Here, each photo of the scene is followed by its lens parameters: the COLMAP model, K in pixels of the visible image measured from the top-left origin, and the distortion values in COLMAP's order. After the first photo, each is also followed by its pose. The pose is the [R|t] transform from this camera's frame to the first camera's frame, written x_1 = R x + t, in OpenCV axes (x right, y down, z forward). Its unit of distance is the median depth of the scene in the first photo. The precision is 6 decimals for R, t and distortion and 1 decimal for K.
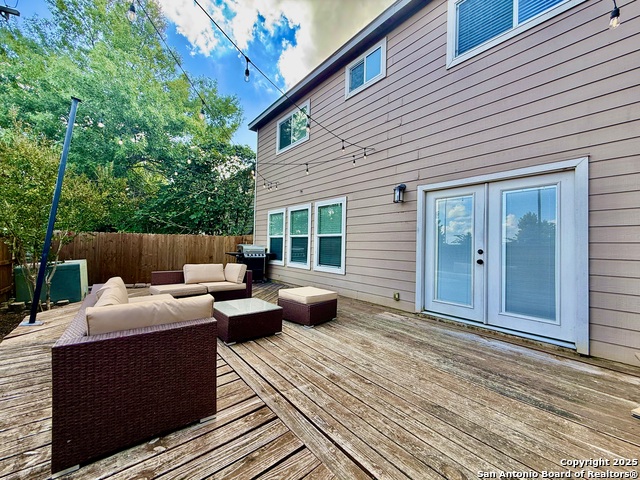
lens RADIAL K [[251.6, 0, 317.7], [0, 251.6, 241.2], [0, 0, 1]] dist [-0.001078, 0.001227]
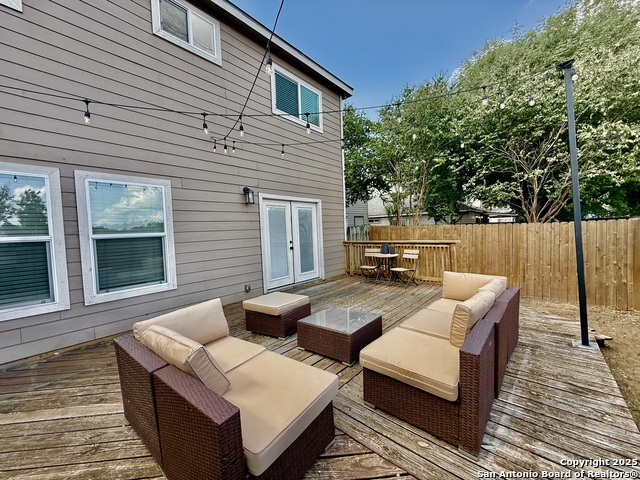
lens RADIAL K [[251.6, 0, 317.0], [0, 251.6, 242.2], [0, 0, 1]] dist [-0.001078, 0.001227]
pose [[-0.146809, -0.063229, 0.987142, -0.555060], [0.017713, 0.997627, 0.066534, -0.035645], [-0.989006, 0.027253, -0.145341, 0.581383]]
